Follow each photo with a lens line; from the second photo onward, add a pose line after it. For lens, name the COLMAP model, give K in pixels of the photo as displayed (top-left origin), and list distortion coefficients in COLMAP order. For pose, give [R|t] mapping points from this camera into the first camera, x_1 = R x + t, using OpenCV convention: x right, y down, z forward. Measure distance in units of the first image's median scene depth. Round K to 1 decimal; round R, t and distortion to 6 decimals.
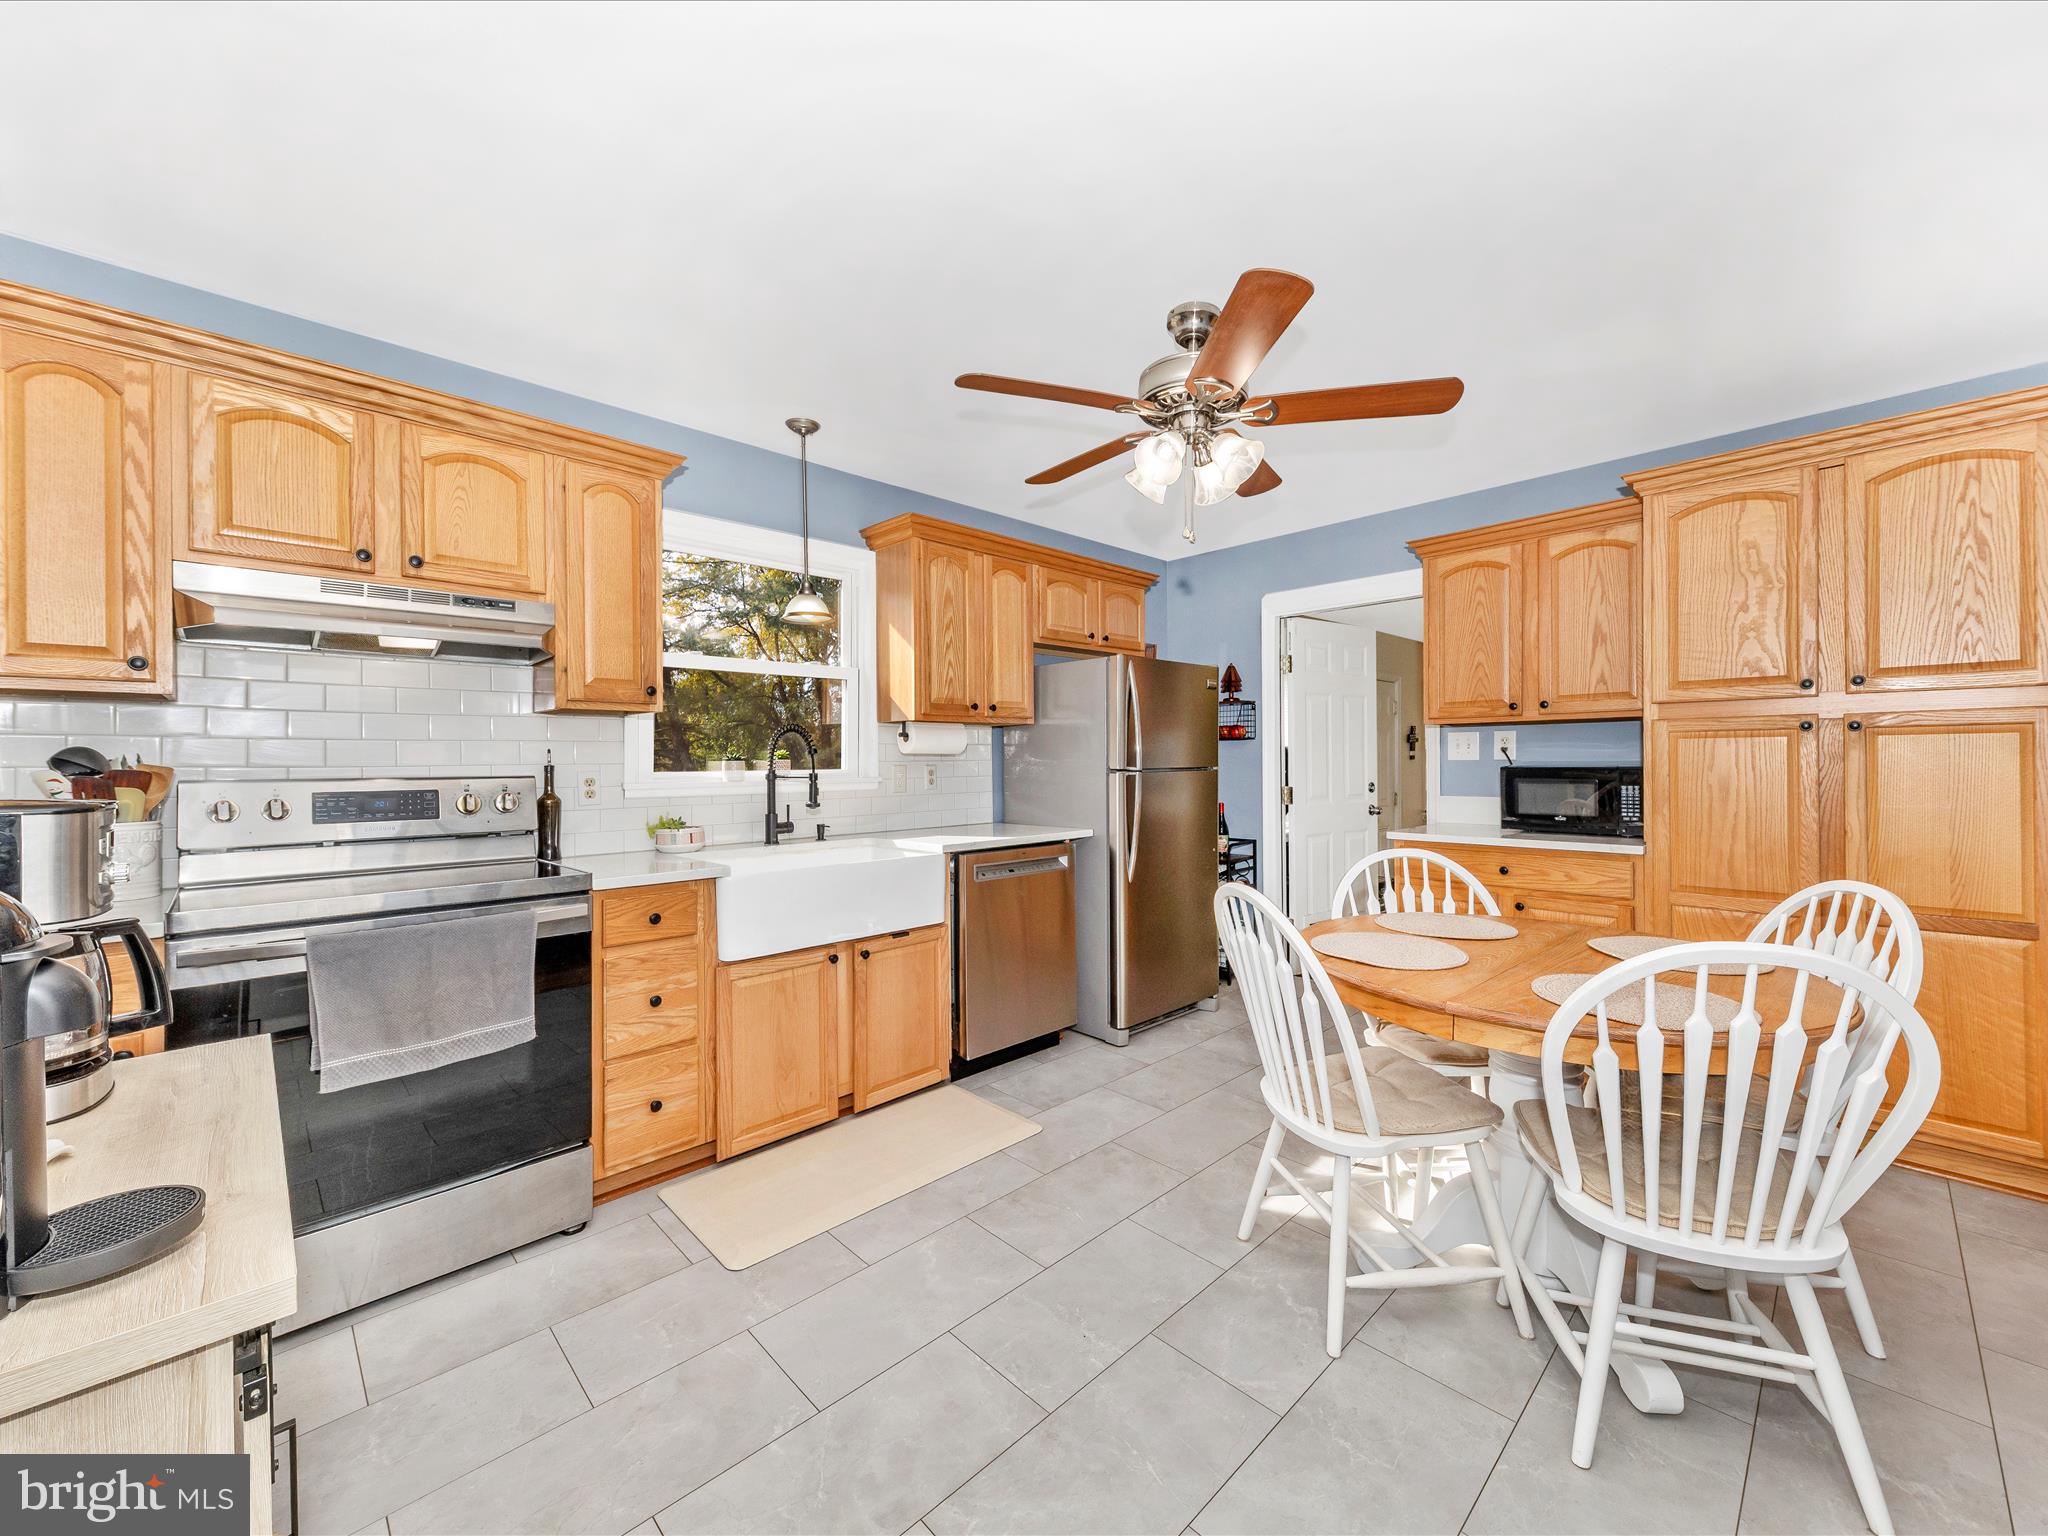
lens RADIAL K [[803.6, 0, 1037.9], [0, 803.6, 753.5], [0, 0, 1]] dist [0.012576, -0.003826]
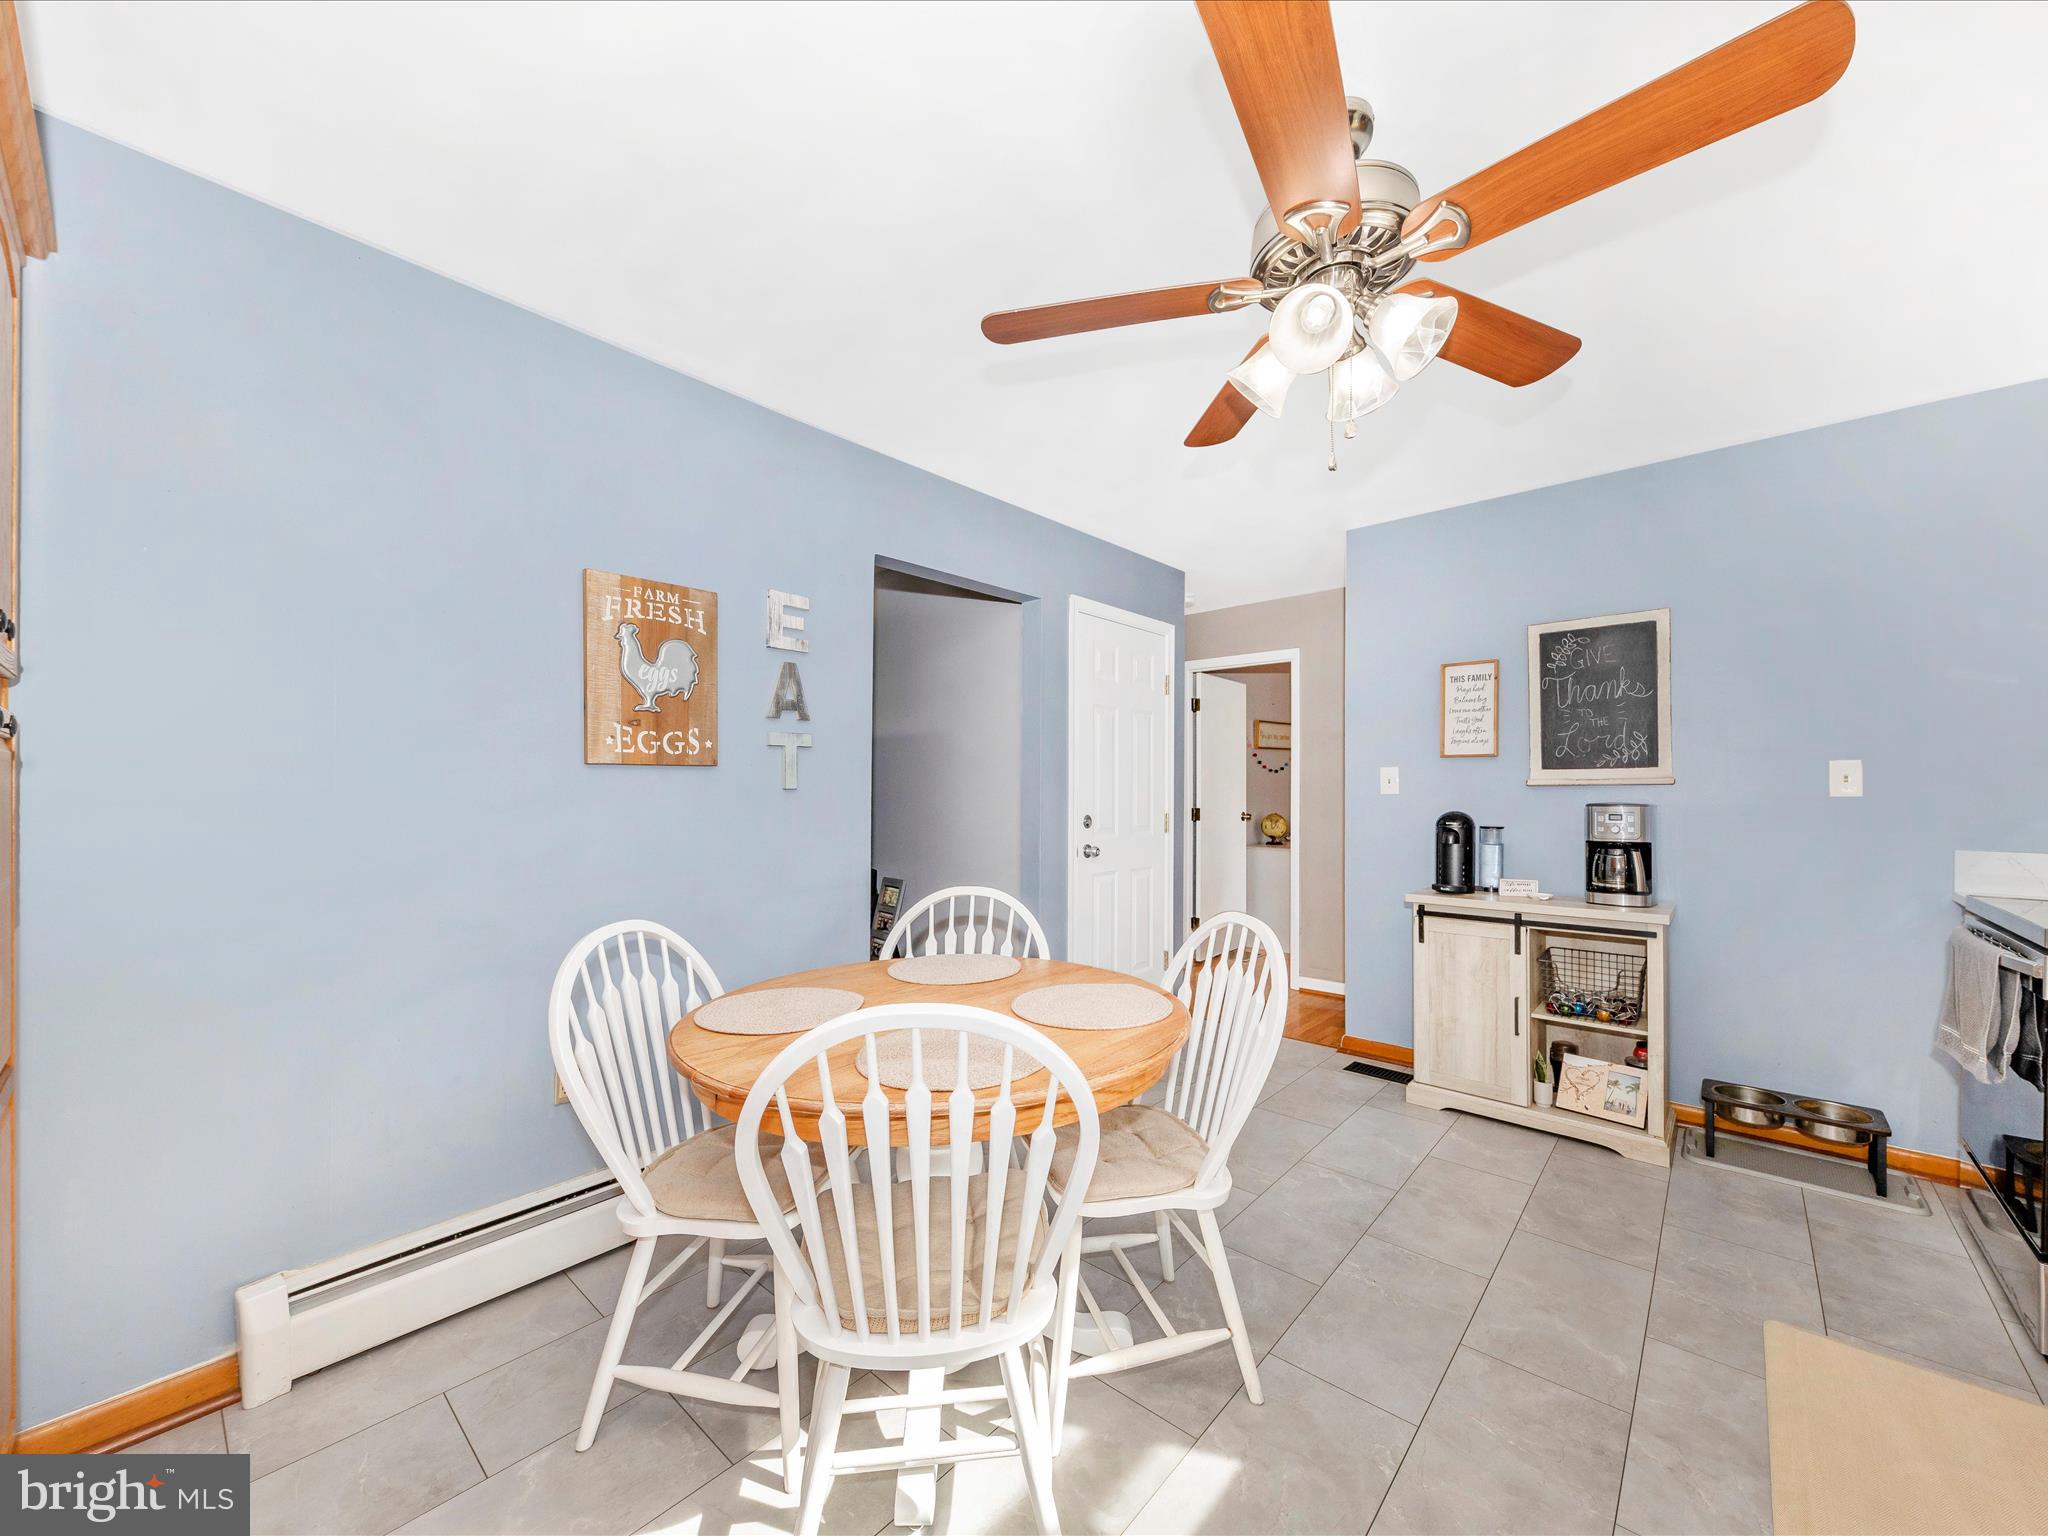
lens RADIAL K [[803.6, 0, 1029.5], [0, 803.6, 797.1], [0, 0, 1]] dist [0.012576, -0.003826]
pose [[-0.997587, 0.006517, -0.069126, 0.387498], [0.006322, 0.999975, 0.003037, 0.006394], [0.069144, 0.002593, -0.997603, 1.309667]]
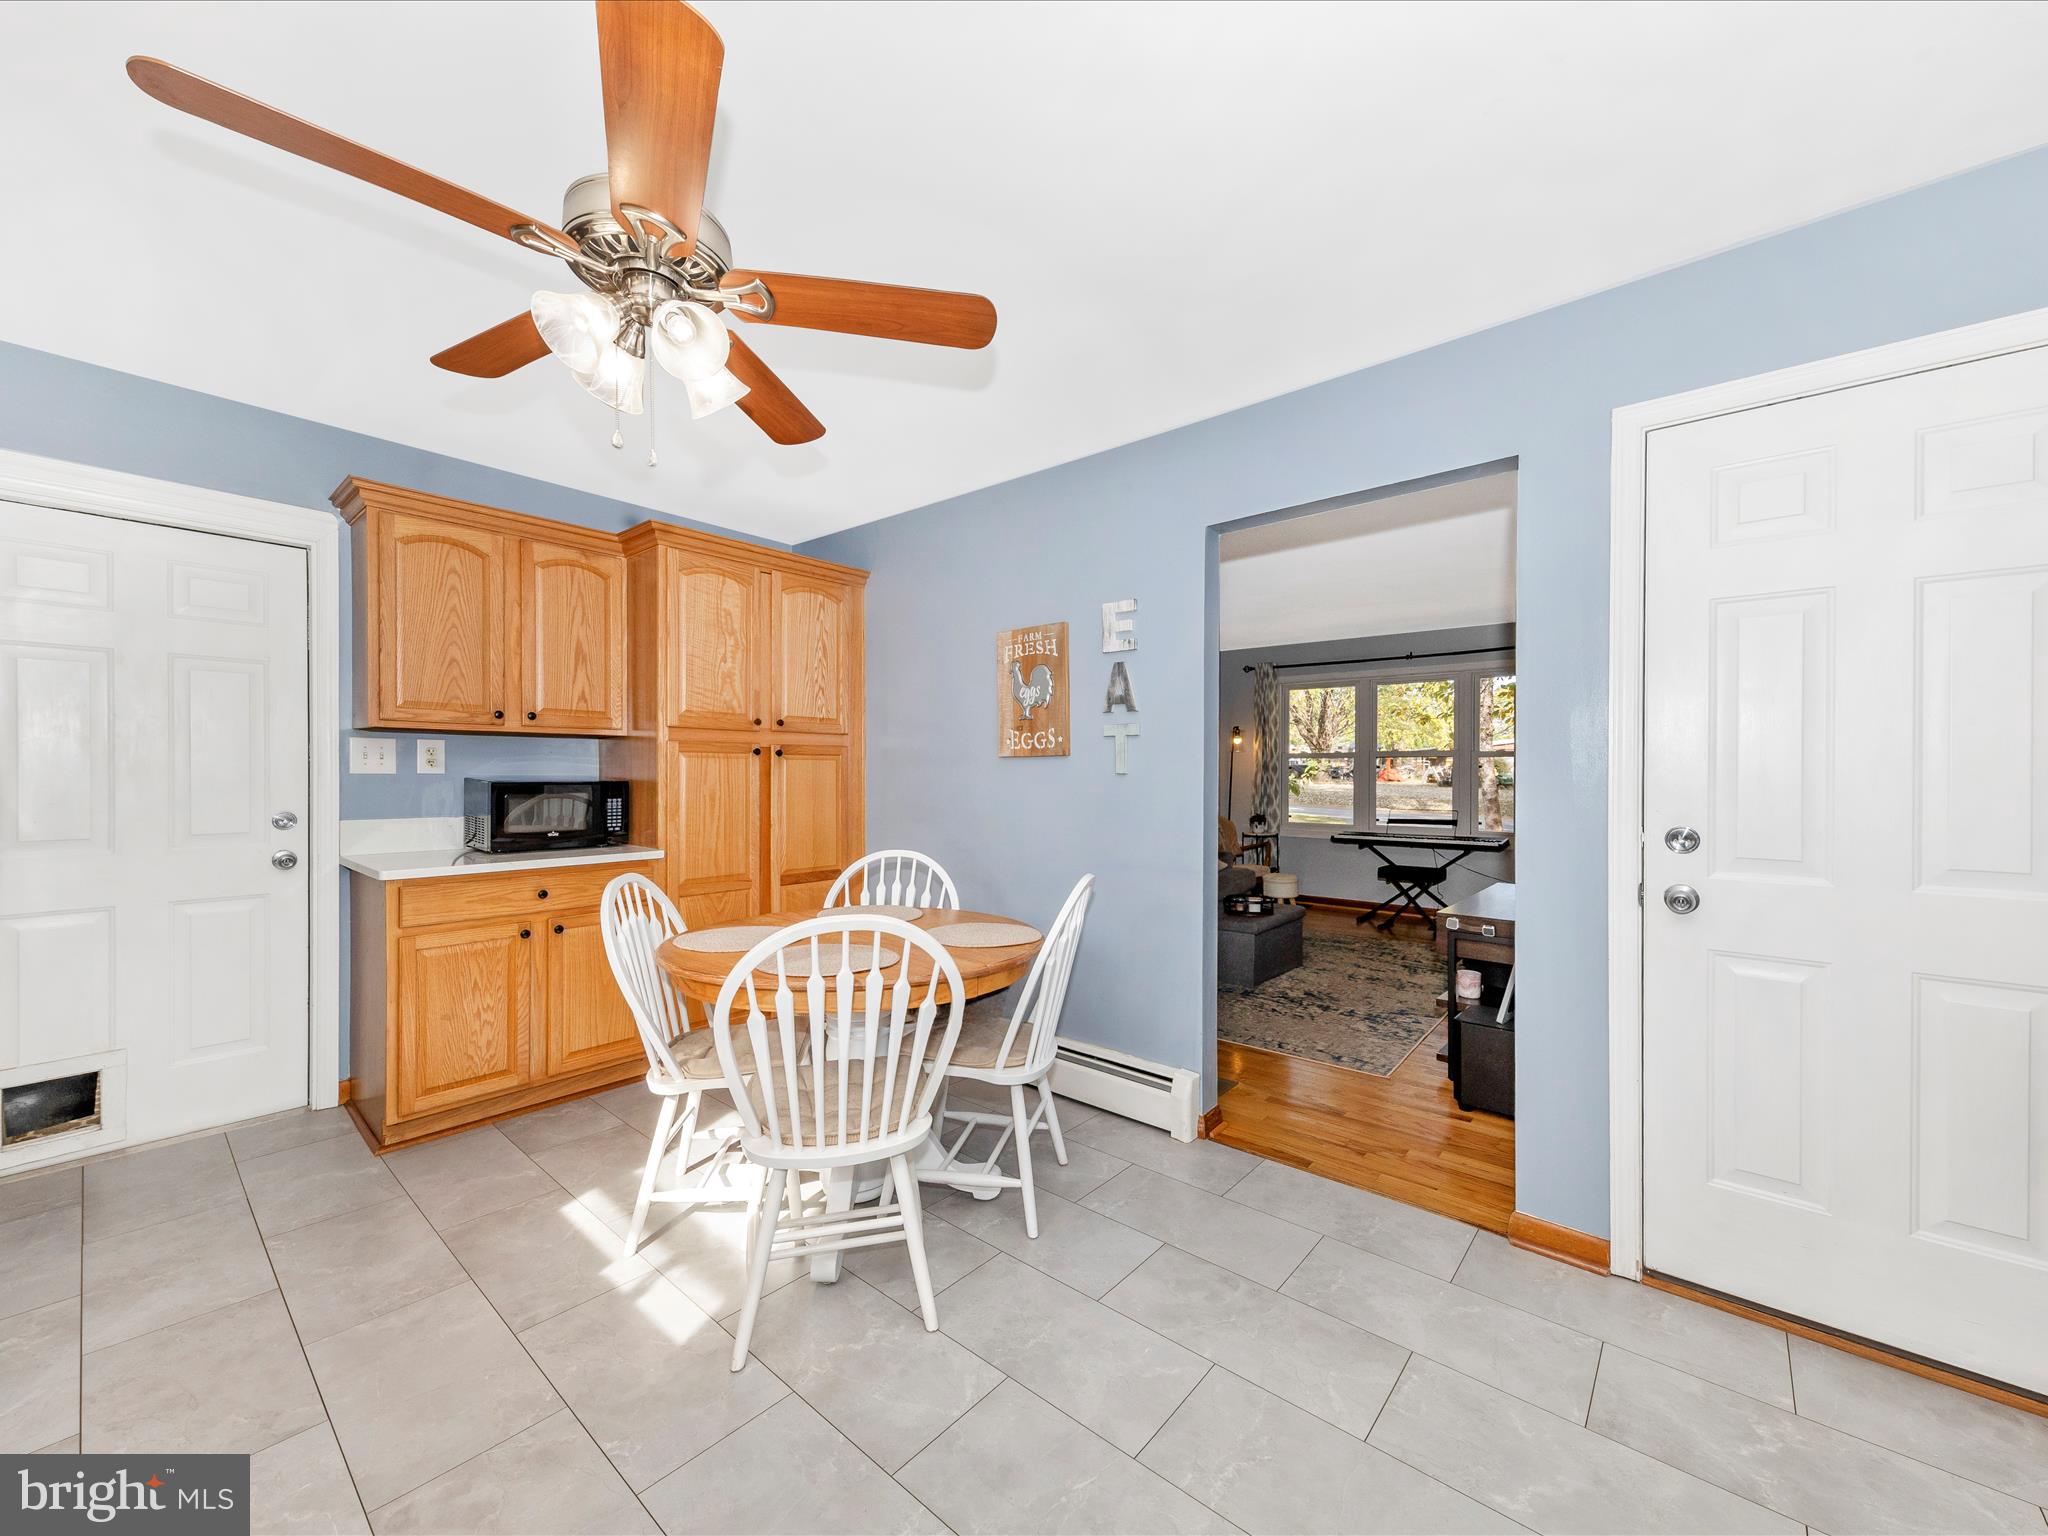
lens RADIAL K [[803.6, 0, 1022.2], [0, 803.6, 775.7], [0, 0, 1]] dist [0.012576, -0.003826]
pose [[-0.079362, -0.000106, 0.996846, -0.426799], [-0.012744, 0.999918, -0.000908, 0.002848], [-0.996764, -0.012776, -0.079357, 0.581989]]
